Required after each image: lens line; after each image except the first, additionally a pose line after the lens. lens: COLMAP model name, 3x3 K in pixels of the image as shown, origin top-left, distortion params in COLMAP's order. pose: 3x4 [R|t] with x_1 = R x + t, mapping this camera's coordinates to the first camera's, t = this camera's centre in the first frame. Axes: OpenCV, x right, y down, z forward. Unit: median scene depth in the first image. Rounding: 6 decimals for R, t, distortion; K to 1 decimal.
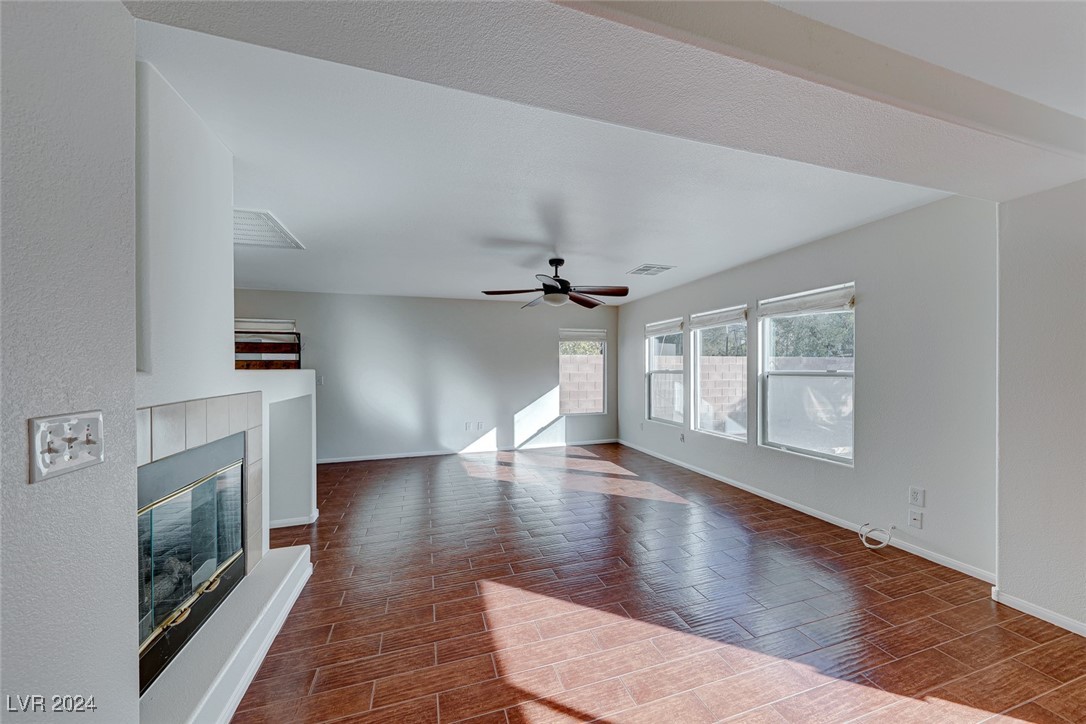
lens RADIAL K [[373.1, 0, 537.1], [0, 373.1, 371.1], [0, 0, 1]] dist [0.000457, -0.000049]
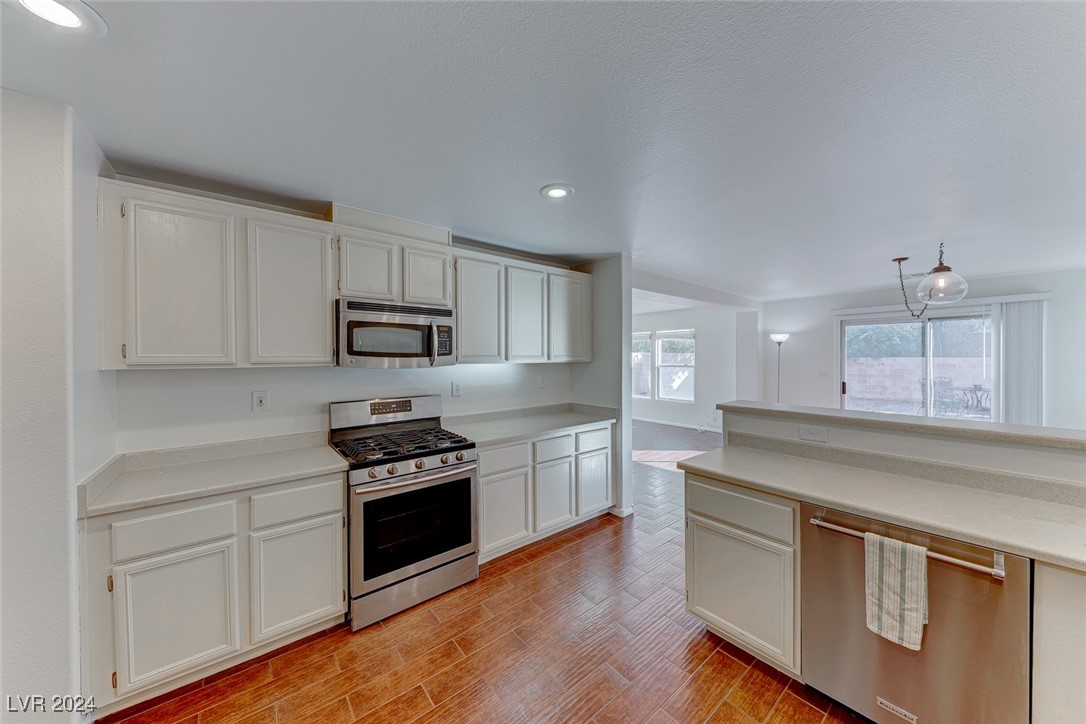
lens RADIAL K [[374.2, 0, 538.3], [0, 374.2, 356.4], [0, 0, 1]] dist [0.001293, -0.000117]
pose [[0.927454, -0.000109, 0.373937, -0.619485], [0.002491, 0.999980, -0.005888, -0.025834], [-0.373928, 0.006392, 0.927436, -0.545225]]
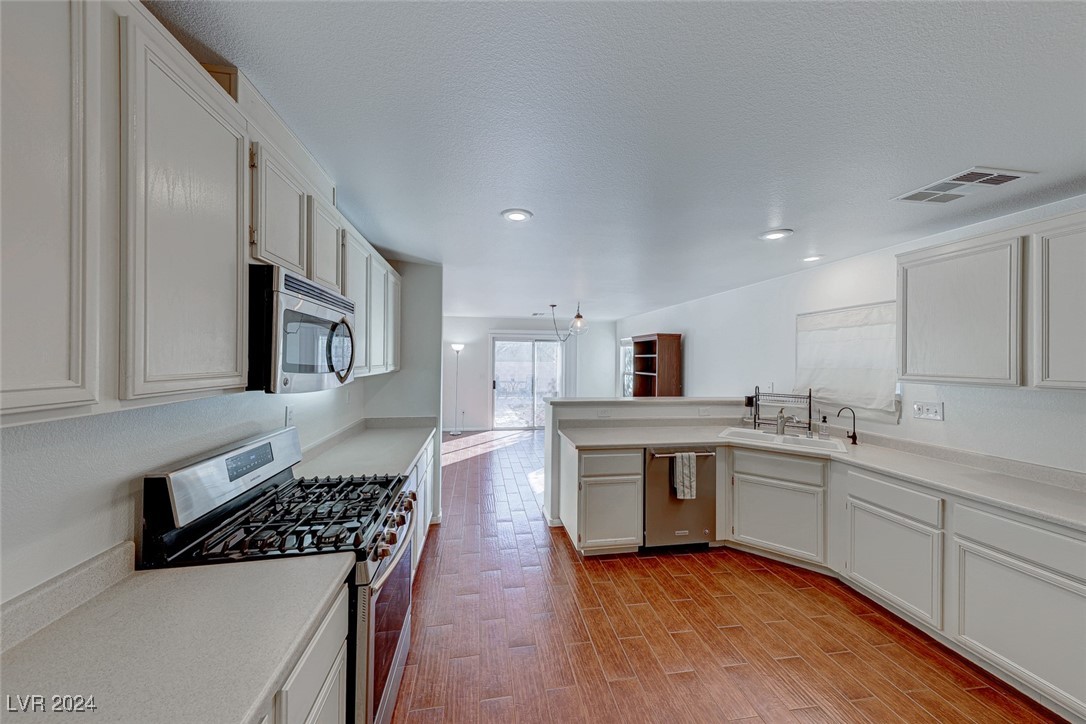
lens RADIAL K [[376.8, 0, 543.0], [0, 376.8, 362.0], [0, 0, 1]] dist [0.015308, -0.000222]
pose [[0.128899, -0.001281, 0.991657, -0.888708], [-0.005172, 0.999985, 0.001965, -0.037231], [-0.991644, -0.005382, 0.128891, -0.254526]]
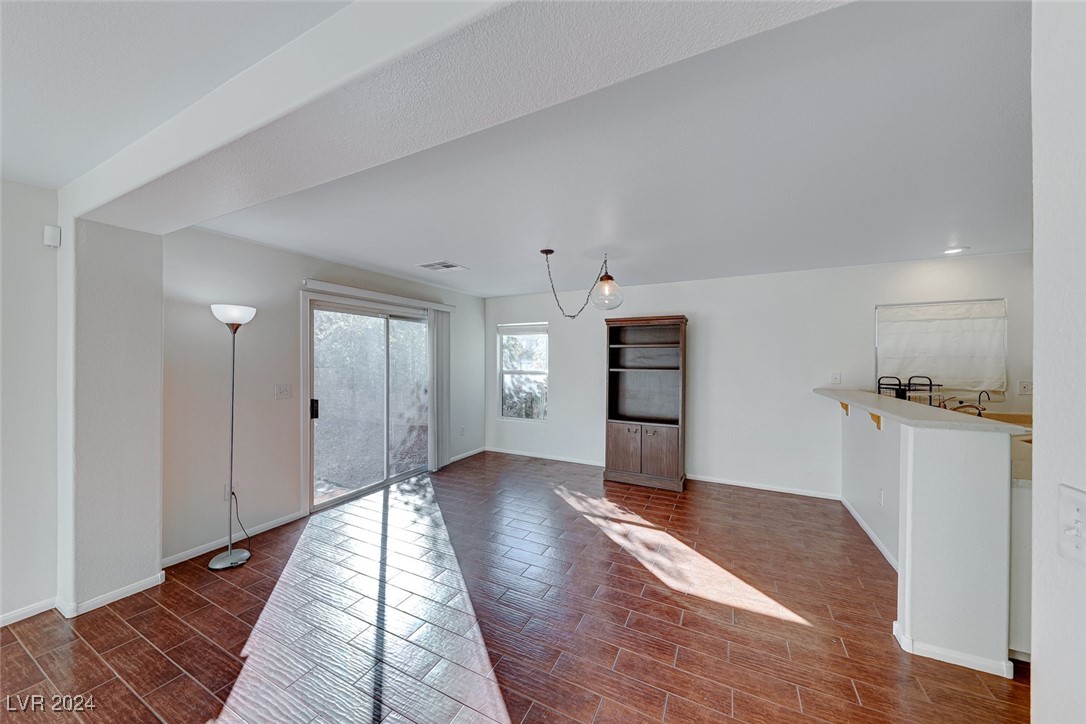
lens RADIAL K [[371.5, 0, 540.8], [0, 371.5, 361.1], [0, 0, 1]] dist [0.007145, -0.000057]
pose [[-0.716590, 0.000022, 0.697495, -0.141370], [0.004010, 0.999984, 0.004088, -0.025727], [-0.697483, 0.005727, -0.716578, 0.342987]]
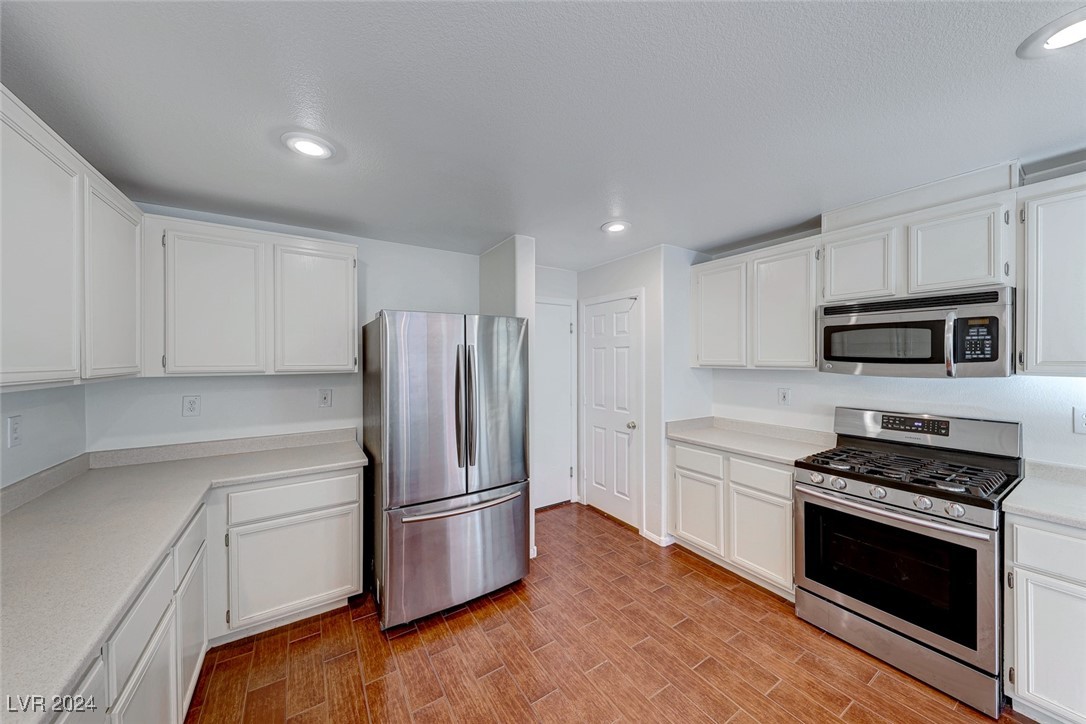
lens RADIAL K [[370.1, 0, 539.9], [0, 370.1, 357.6], [0, 0, 1]] dist [0.003411, -0.000213]
pose [[0.264112, 0.002001, -0.964490, -0.323937], [-0.006372, 0.999980, 0.000330, -0.031674], [0.964471, 0.006059, 0.264119, -0.501101]]
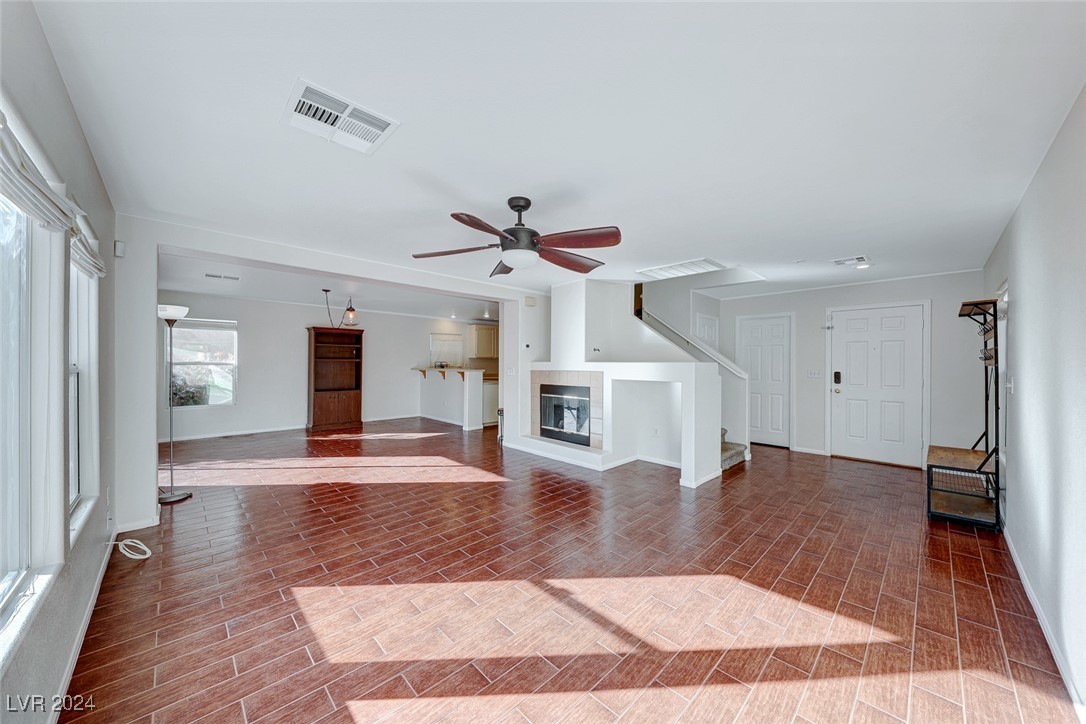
lens RADIAL K [[376.8, 0, 543.0], [0, 376.8, 362.0], [0, 0, 1]] dist [0.015308, -0.000222]
pose [[-0.890104, -0.001395, -0.455754, 0.241370], [-0.005605, 0.999953, 0.007886, -0.008507], [0.455722, 0.009574, -0.890071, 1.203573]]
